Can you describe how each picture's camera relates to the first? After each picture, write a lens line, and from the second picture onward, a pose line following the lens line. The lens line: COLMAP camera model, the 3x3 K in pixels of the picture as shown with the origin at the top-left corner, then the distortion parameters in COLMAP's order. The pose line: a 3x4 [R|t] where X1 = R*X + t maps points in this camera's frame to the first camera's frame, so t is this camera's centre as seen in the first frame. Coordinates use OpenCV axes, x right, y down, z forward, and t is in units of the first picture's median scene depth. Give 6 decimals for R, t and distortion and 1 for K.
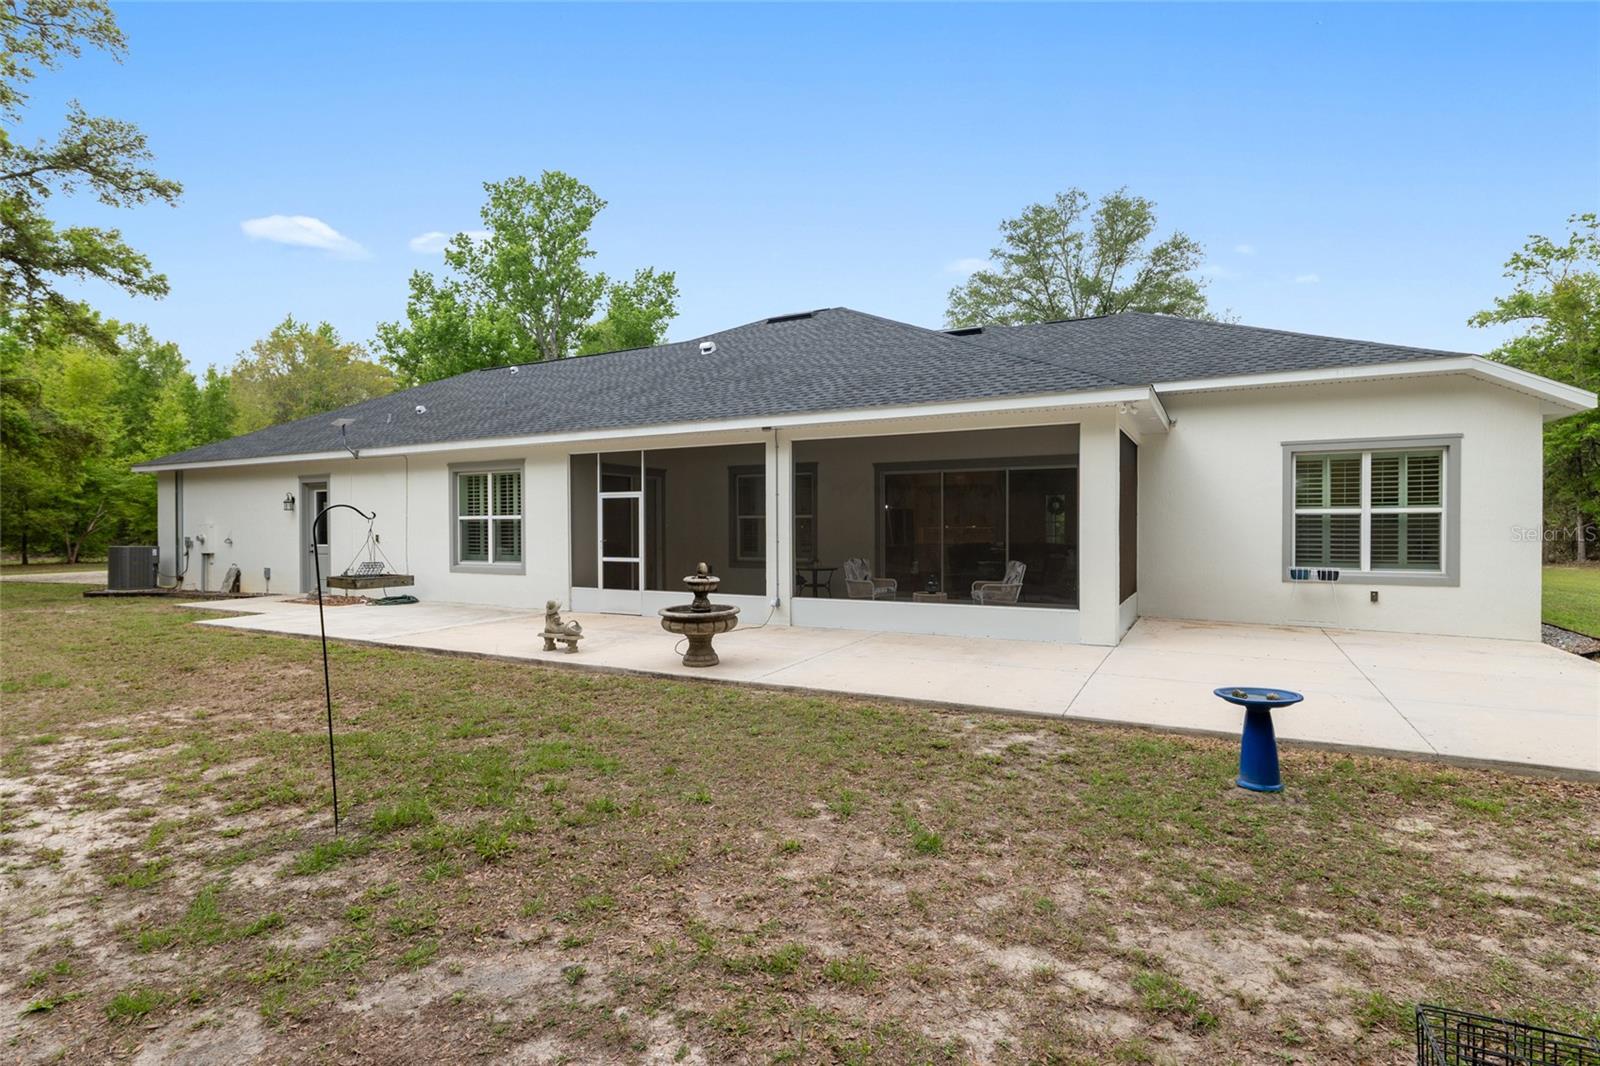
lens RADIAL K [[771.6, 0, 795.3], [0, 771.6, 530.5], [0, 0, 1]] dist [0.002542, 0.000375]
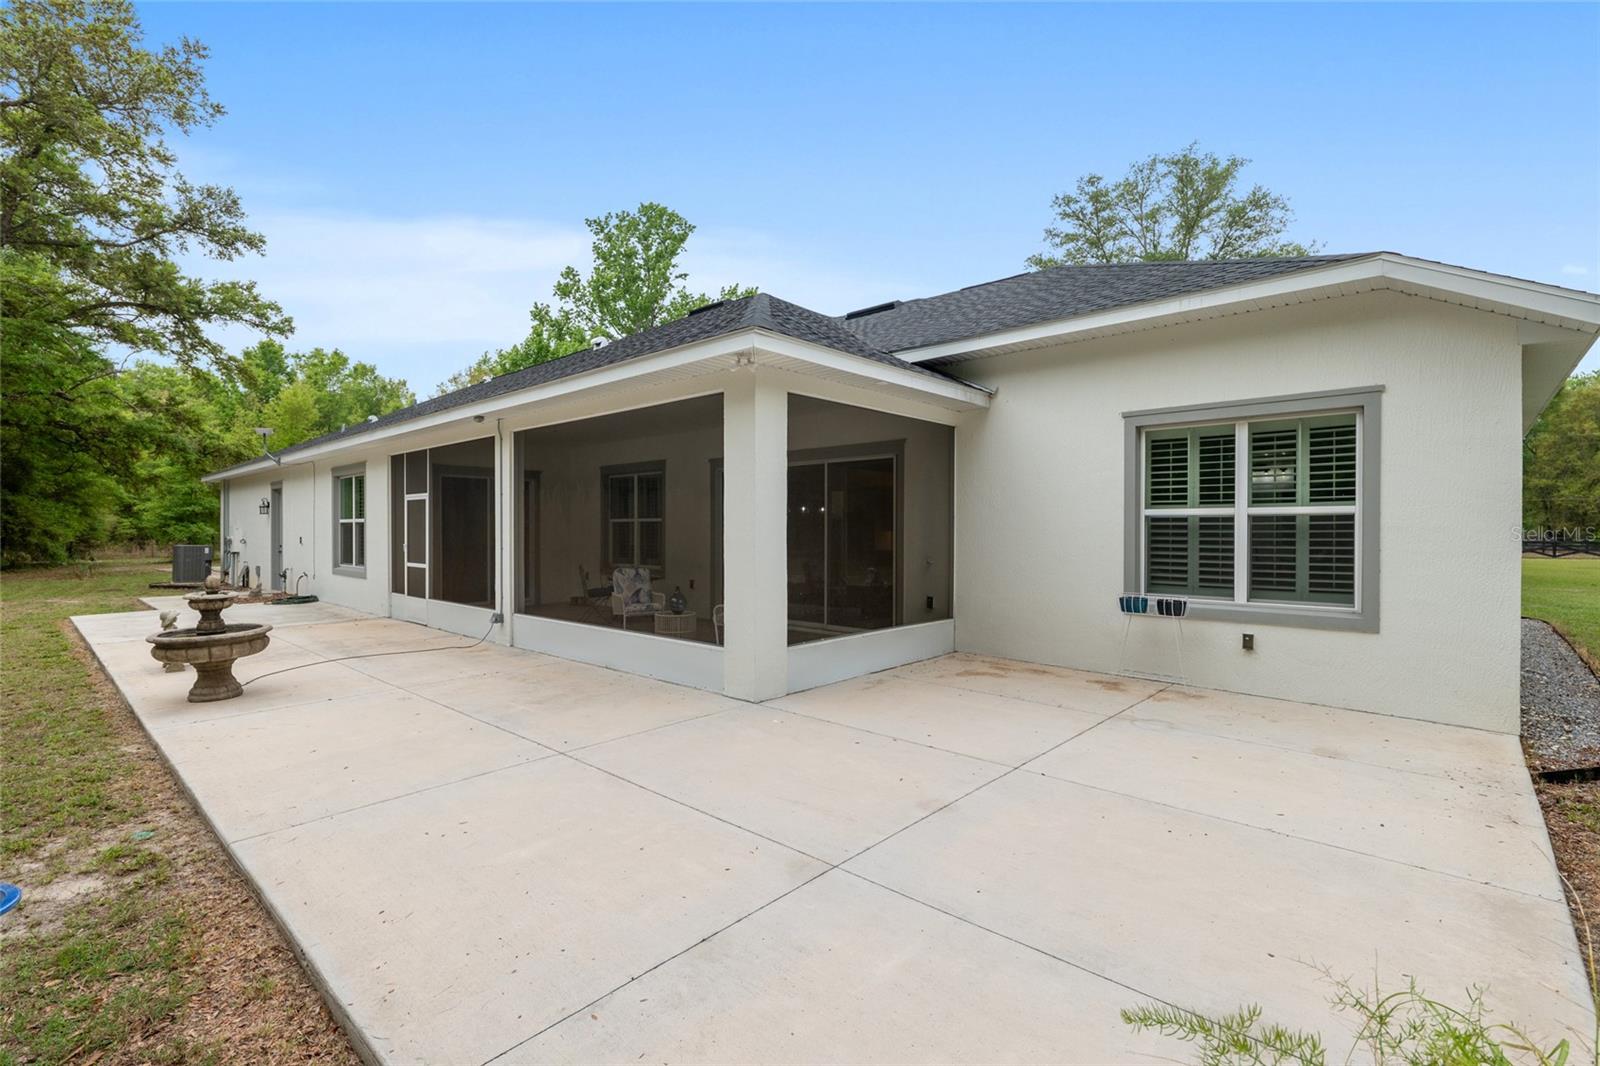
lens RADIAL K [[703.0, 0, 822.2], [0, 703.0, 534.0], [0, 0, 1]] dist [-0.001439, 0.001302]
pose [[0.970378, 0.005642, -0.241526, 0.419176], [-0.005739, 0.999983, 0.000301, -0.003314], [0.241523, 0.001094, 0.970394, 0.257775]]
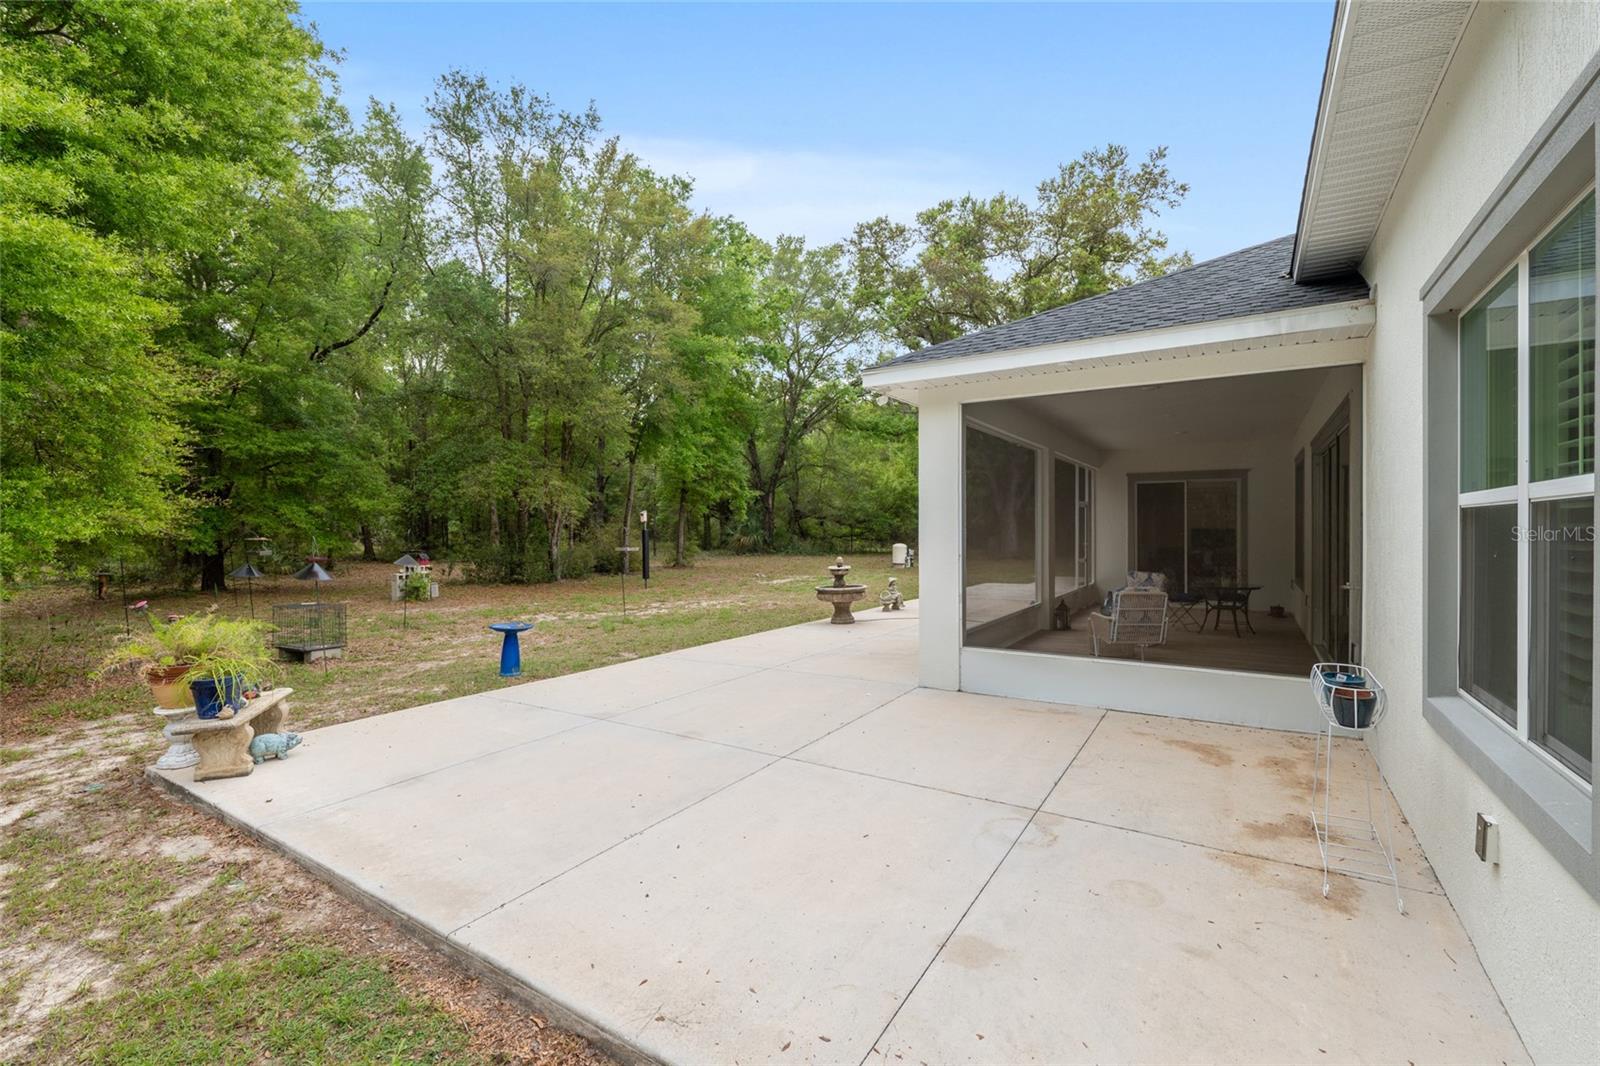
lens RADIAL K [[685.8, 0, 808.7], [0, 685.8, 530.7], [0, 0, 1]] dist [0.000292, 0.000038]
pose [[-0.083612, 0.012076, -0.996425, 0.792846], [0.001081, 0.999927, 0.012028, -0.019073], [0.996498, -0.000072, -0.083619, 0.648834]]
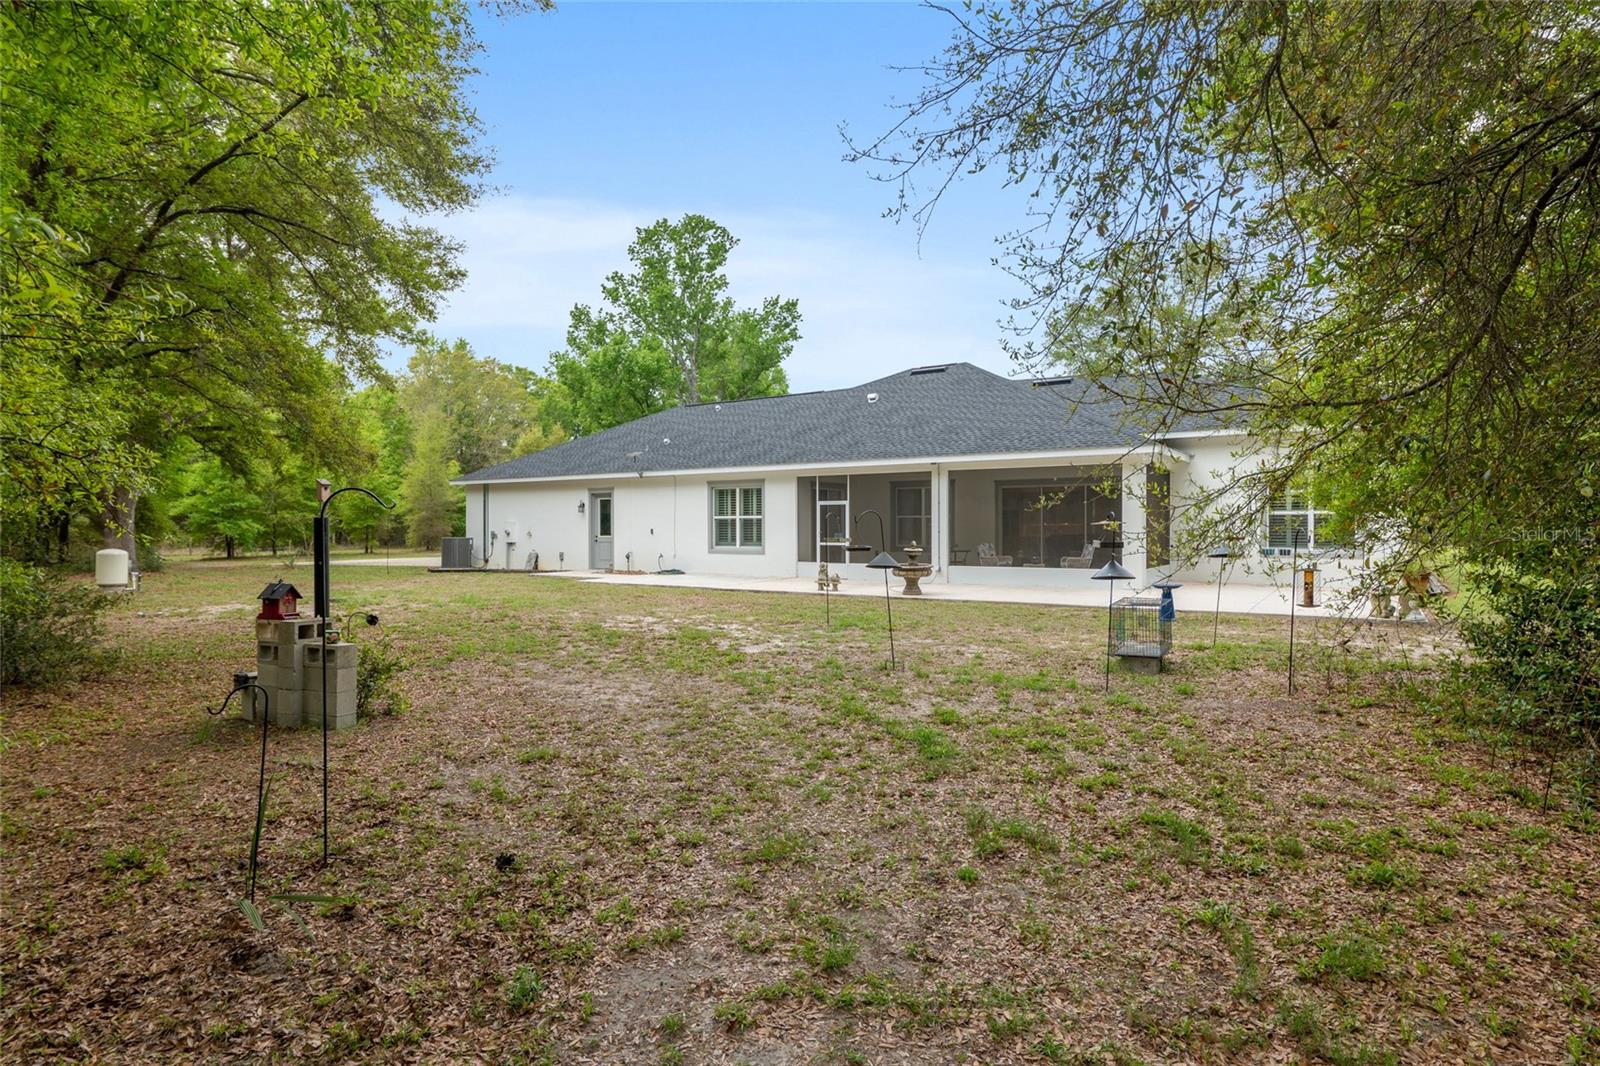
lens RADIAL K [[883.2, 0, 792.1], [0, 883.2, 530.6], [0, 0, 1]] dist [0.002155, 0.000661]
pose [[0.996288, 0.001211, -0.086079, -0.139328], [-0.001473, 0.999994, -0.002980, 0.014612], [0.086075, 0.003095, 0.996284, -0.723236]]
